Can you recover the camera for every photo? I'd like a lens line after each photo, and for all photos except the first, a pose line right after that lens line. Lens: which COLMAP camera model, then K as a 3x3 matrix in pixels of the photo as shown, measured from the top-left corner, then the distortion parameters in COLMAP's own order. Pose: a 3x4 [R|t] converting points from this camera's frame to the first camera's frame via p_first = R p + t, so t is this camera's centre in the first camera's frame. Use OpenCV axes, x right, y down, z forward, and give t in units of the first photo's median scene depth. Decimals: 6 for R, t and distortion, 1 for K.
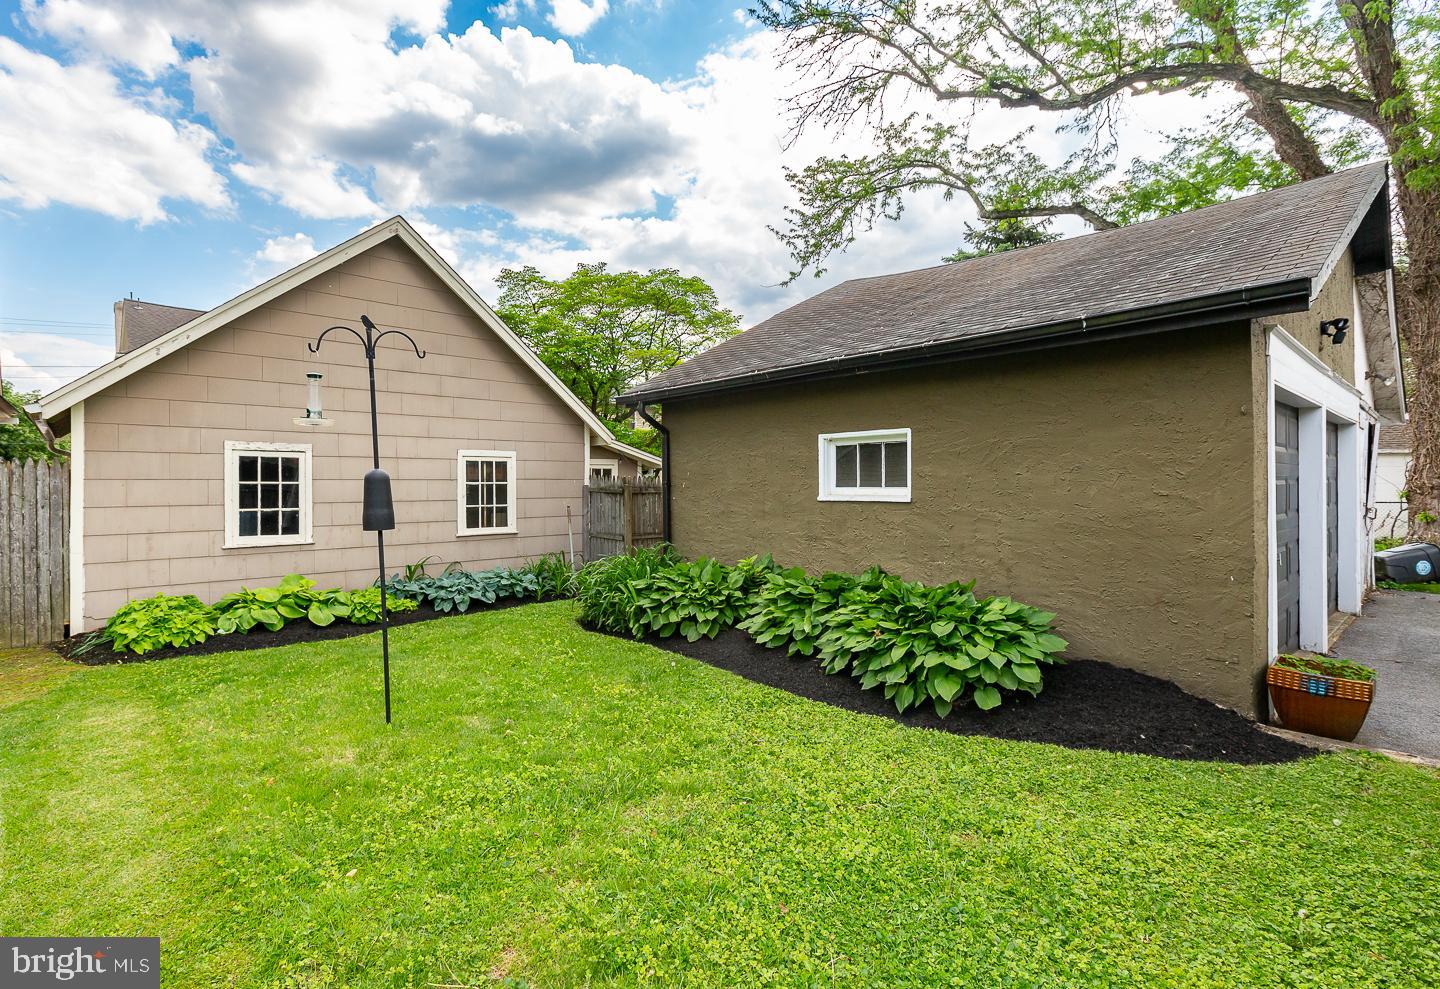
lens RADIAL K [[743.6, 0, 768.3], [0, 743.6, 473.3], [0, 0, 1]] dist [0.003856, 0.000237]
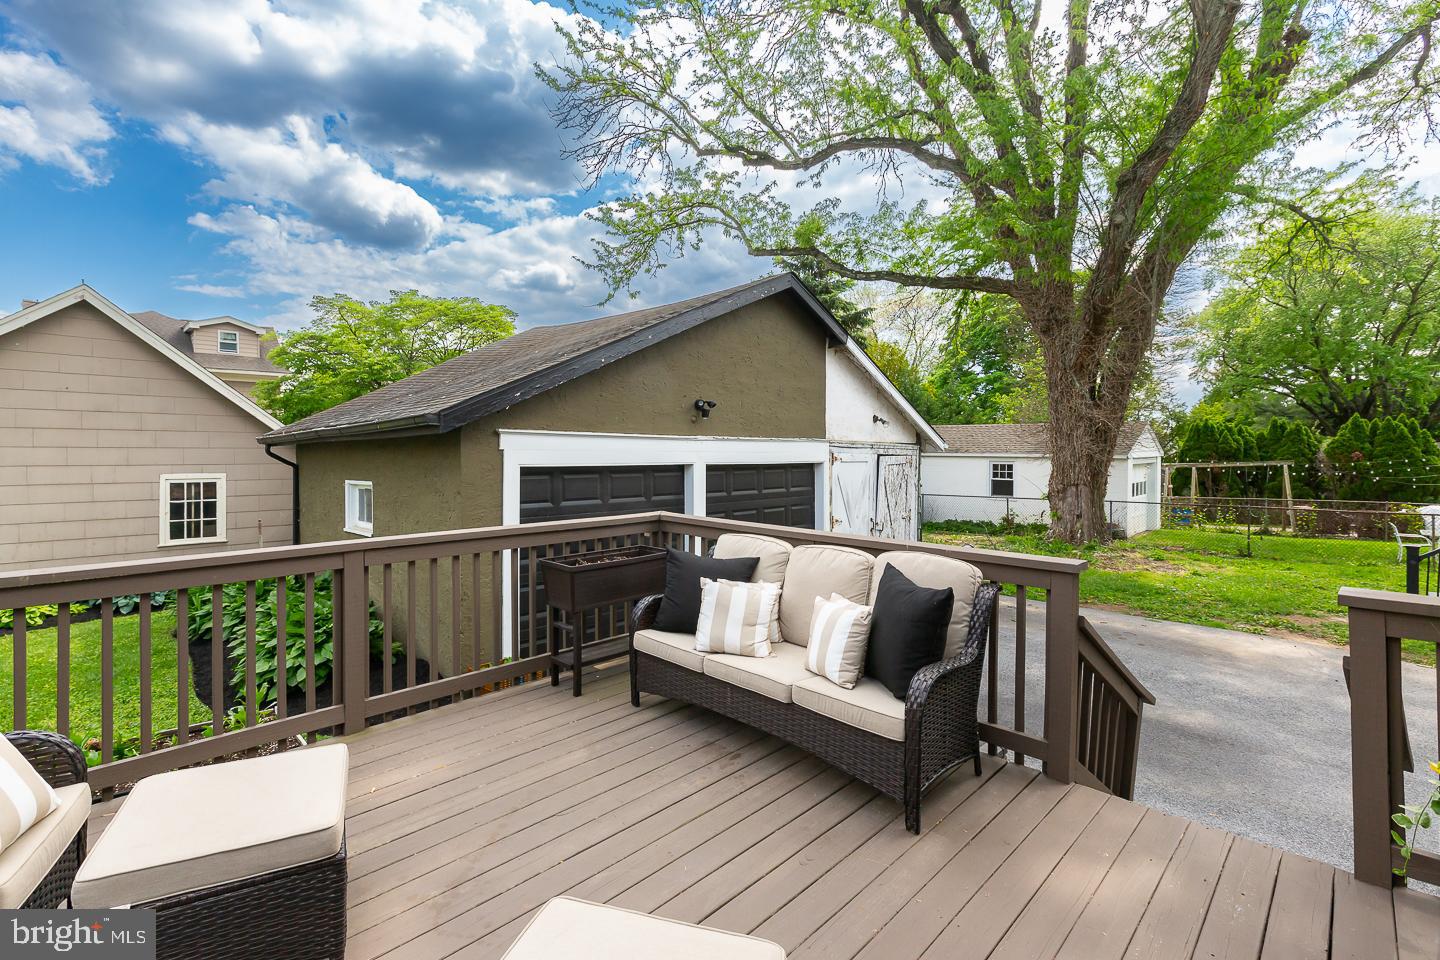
lens RADIAL K [[671.5, 0, 721.1], [0, 671.5, 456.8], [0, 0, 1]] dist [-0.000787, 0.000164]
pose [[0.999221, 0.003763, 0.039283, 0.418975], [-0.003972, 0.999978, 0.005238, -0.065609], [-0.039262, -0.005390, 0.999214, -0.106041]]
